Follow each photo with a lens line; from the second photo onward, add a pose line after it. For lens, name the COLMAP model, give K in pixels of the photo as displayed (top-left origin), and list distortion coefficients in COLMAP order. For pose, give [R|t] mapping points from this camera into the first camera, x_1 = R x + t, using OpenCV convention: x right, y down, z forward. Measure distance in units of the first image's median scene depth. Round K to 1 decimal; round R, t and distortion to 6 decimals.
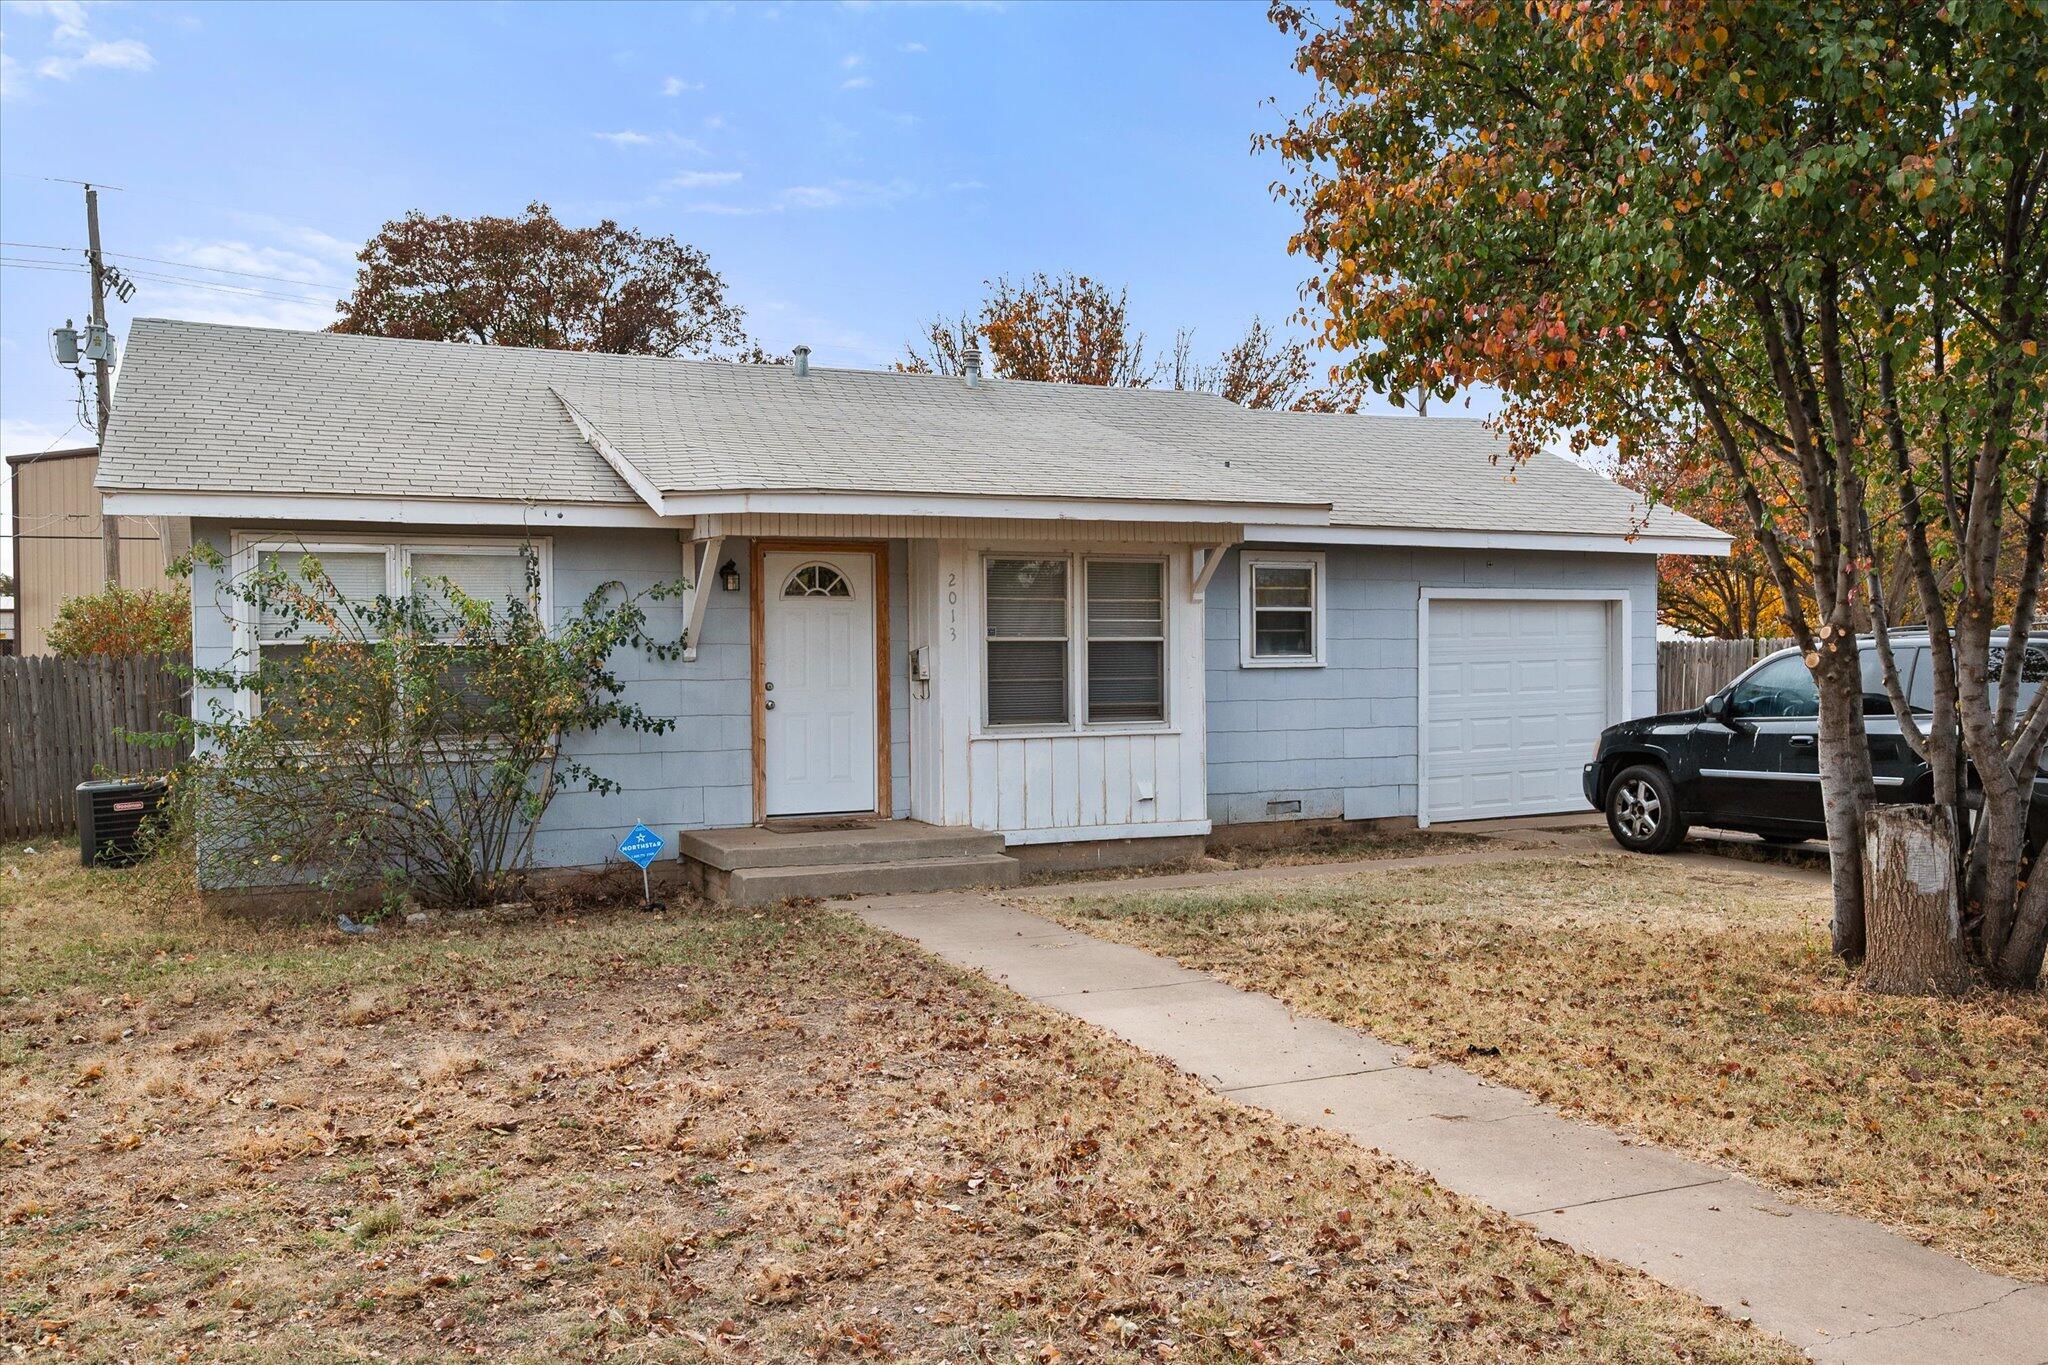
lens RADIAL K [[860.1, 0, 1026.6], [0, 860.1, 676.1], [0, 0, 1]] dist [0.000735, -0.000622]
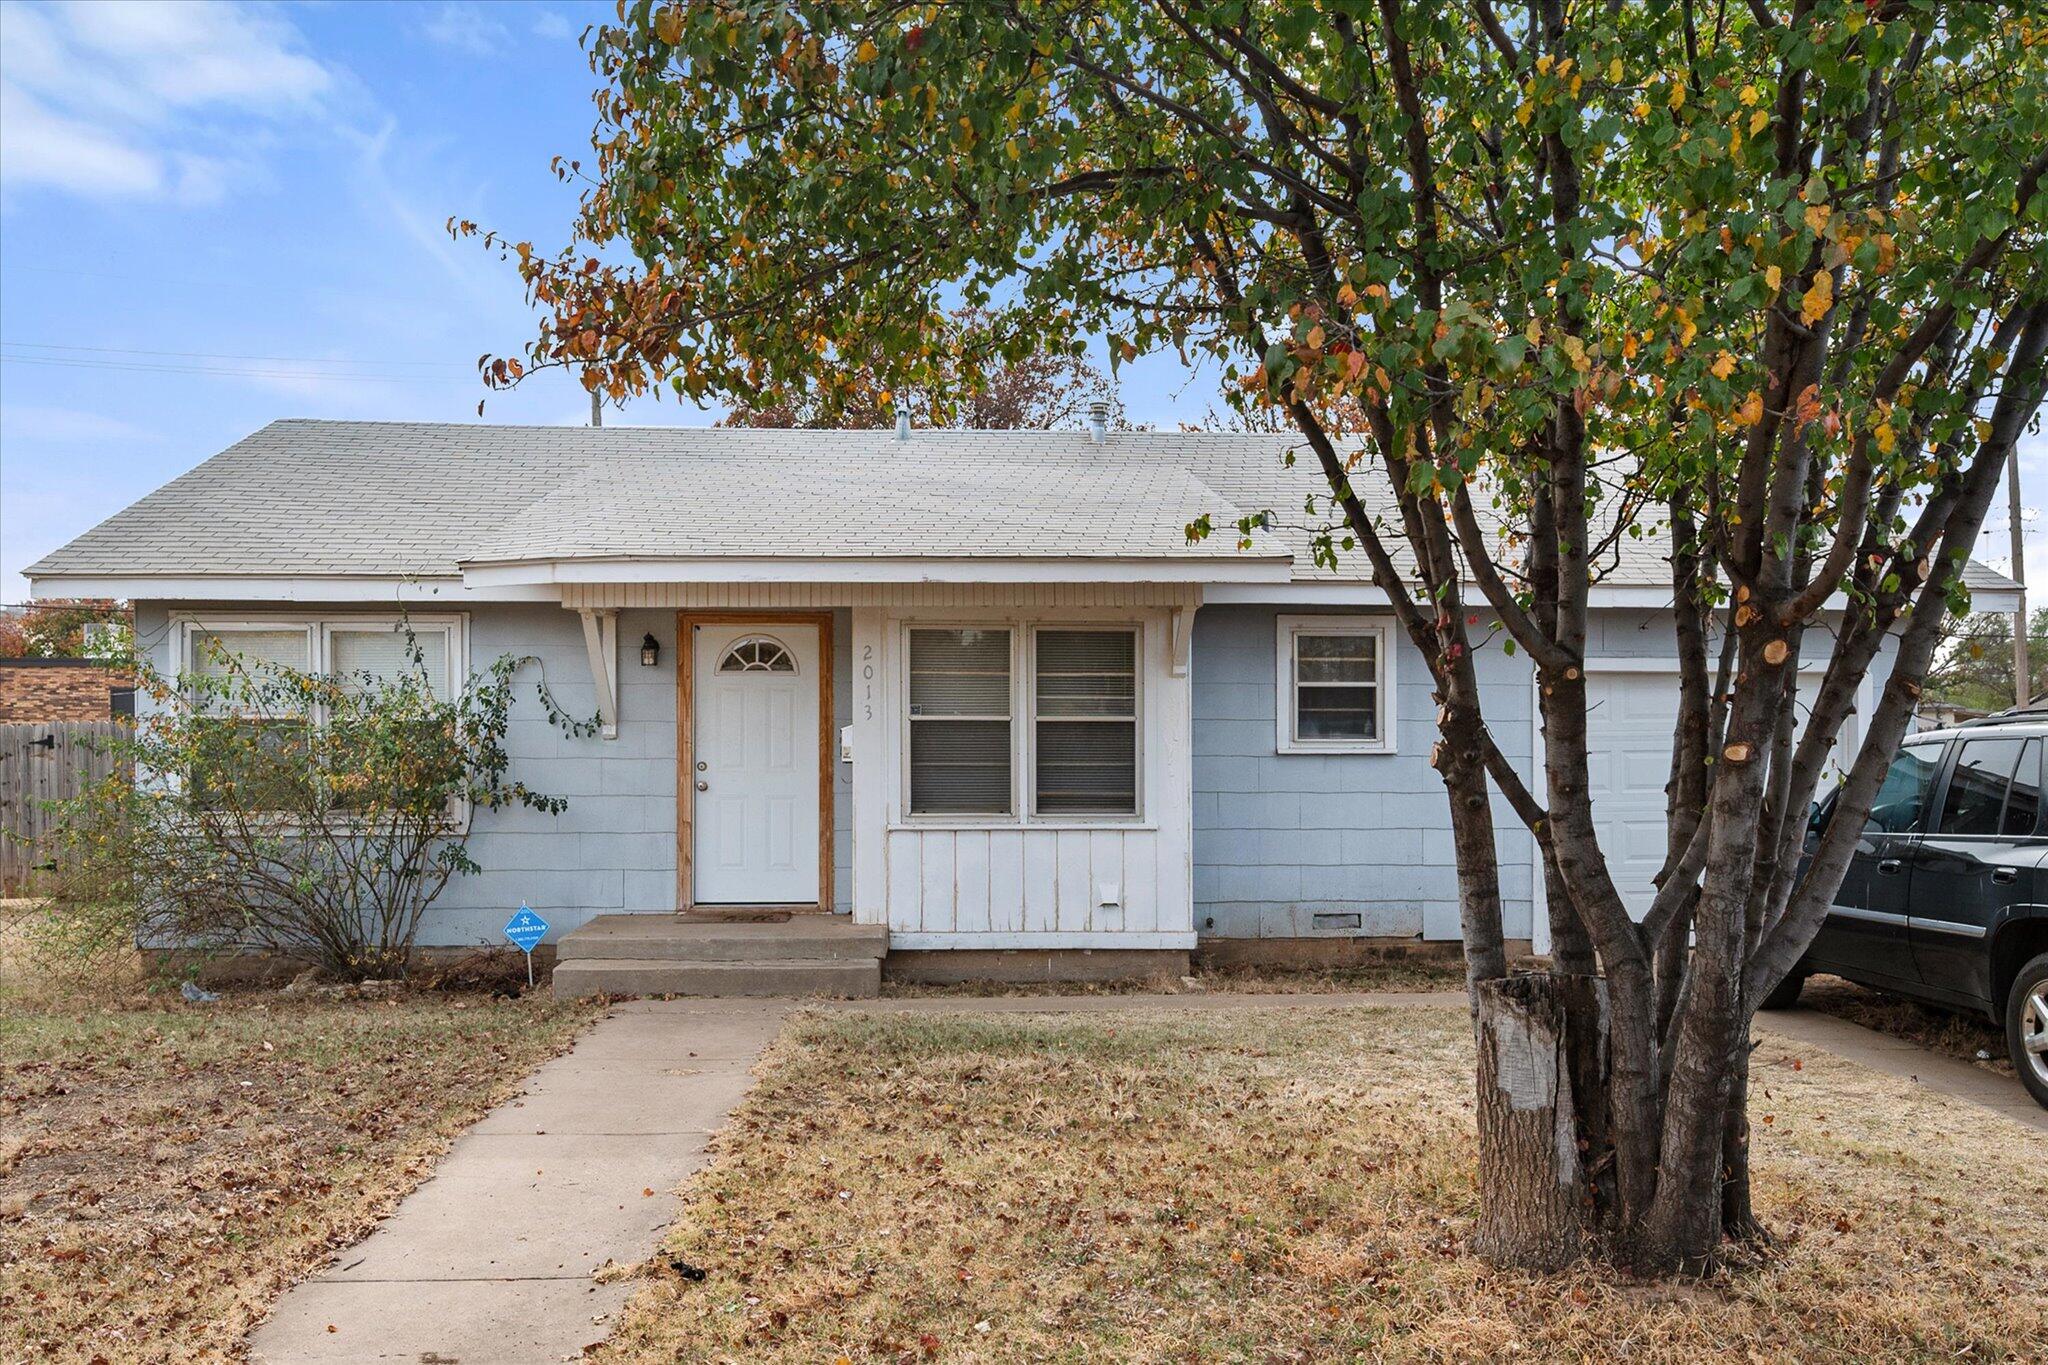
lens RADIAL K [[933.7, 0, 1024.0], [0, 933.7, 744.9], [0, 0, 1]] dist [-0.001279, 0.000158]
pose [[0.978758, 0.011840, -0.204676, 0.265141], [-0.014557, 0.999825, -0.011775, -0.004792], [0.204501, 0.014504, 0.978759, 0.069276]]
